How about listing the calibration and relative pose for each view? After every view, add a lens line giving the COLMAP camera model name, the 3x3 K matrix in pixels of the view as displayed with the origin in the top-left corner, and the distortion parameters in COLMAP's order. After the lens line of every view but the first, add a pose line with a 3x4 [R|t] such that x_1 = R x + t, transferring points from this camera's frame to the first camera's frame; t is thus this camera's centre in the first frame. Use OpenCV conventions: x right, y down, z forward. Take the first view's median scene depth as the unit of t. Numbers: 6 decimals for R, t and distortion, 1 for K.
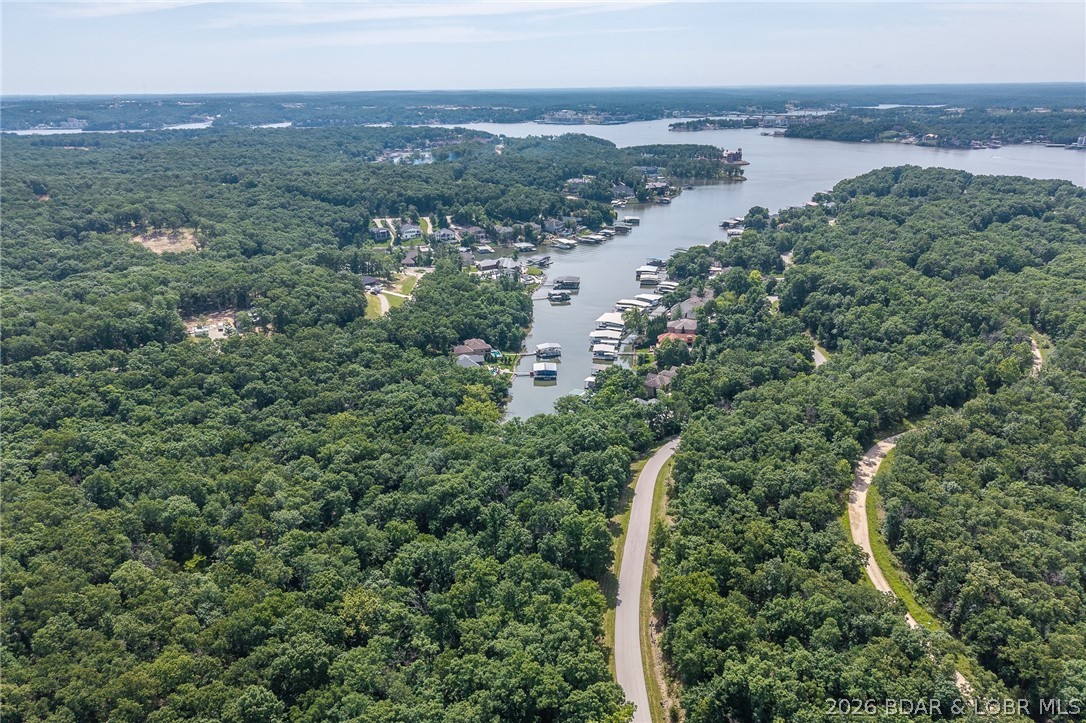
lens RADIAL K [[721.3, 0, 538.0], [0, 721.3, 386.4], [0, 0, 1]] dist [0.023265, -0.030054]
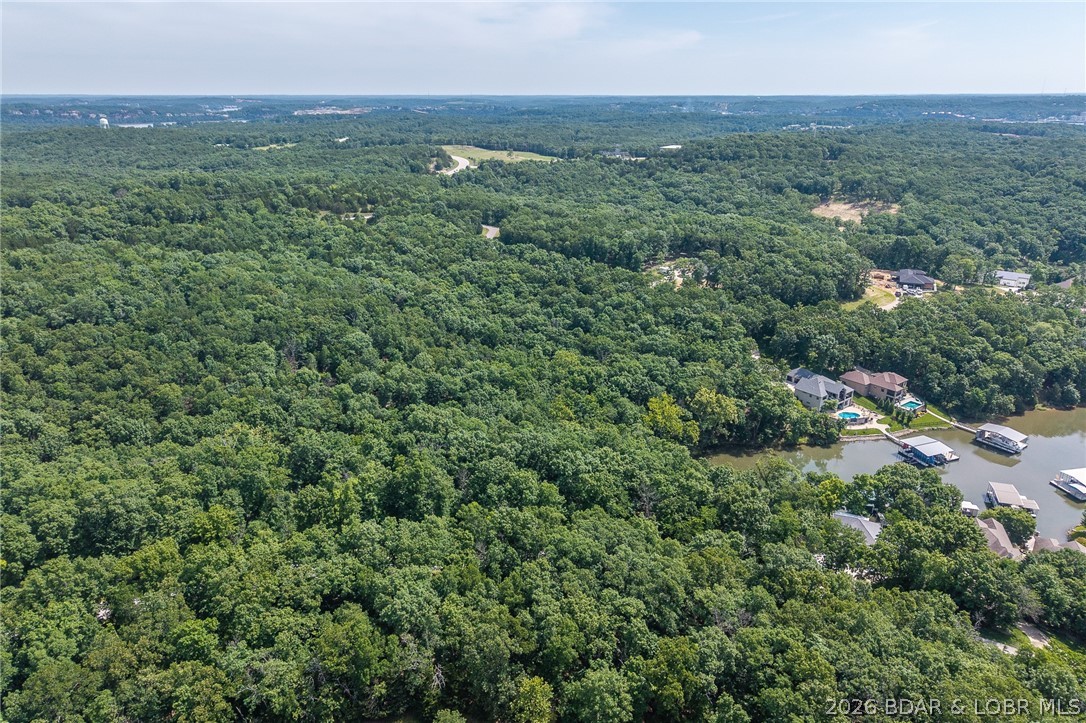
lens RADIAL K [[721.3, 0, 541.0], [0, 721.3, 354.1], [0, 0, 1]] dist [0.023265, -0.030054]
pose [[0.342789, 0.324490, -0.881591, 0.231000], [-0.357516, 0.912893, 0.196999, -0.056054], [0.868722, 0.247653, 0.428940, 0.223809]]
